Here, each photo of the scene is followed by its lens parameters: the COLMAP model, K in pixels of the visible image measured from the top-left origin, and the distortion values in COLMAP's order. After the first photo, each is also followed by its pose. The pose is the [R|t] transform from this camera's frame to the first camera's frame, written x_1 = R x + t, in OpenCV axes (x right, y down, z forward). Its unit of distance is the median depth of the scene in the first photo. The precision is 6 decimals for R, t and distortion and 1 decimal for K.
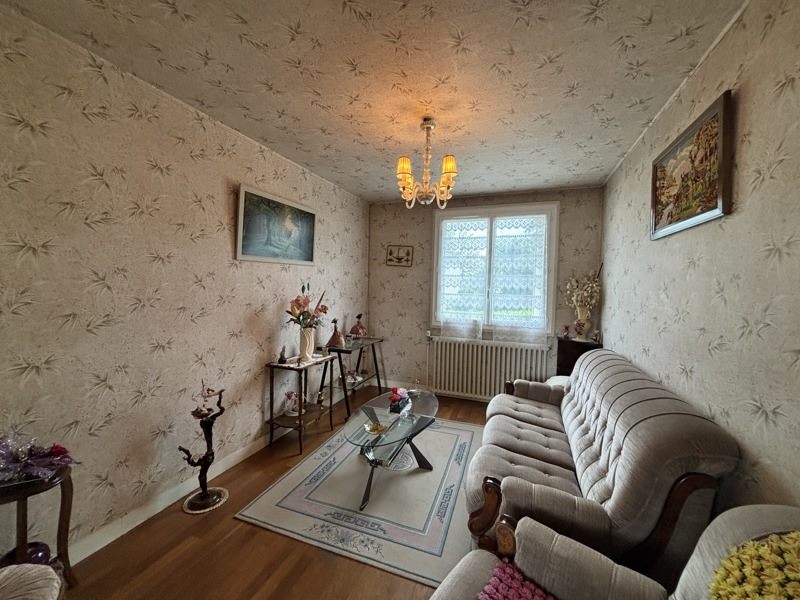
lens RADIAL K [[325.6, 0, 393.5], [0, 325.6, 298.9], [0, 0, 1]] dist [-0.001865, 0.000473]
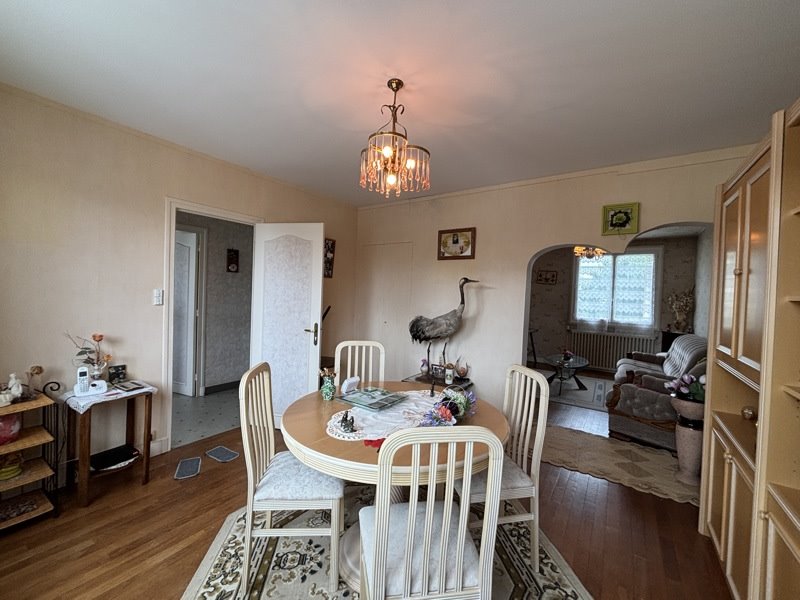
lens RADIAL K [[325.6, 0, 401.0], [0, 325.6, 299.5], [0, 0, 1]] dist [-0.001865, 0.000473]
pose [[0.975407, 0.025774, -0.218897, -0.416453], [-0.034670, 0.998717, -0.036897, 0.072008], [0.217665, 0.043579, 0.975050, -0.876757]]
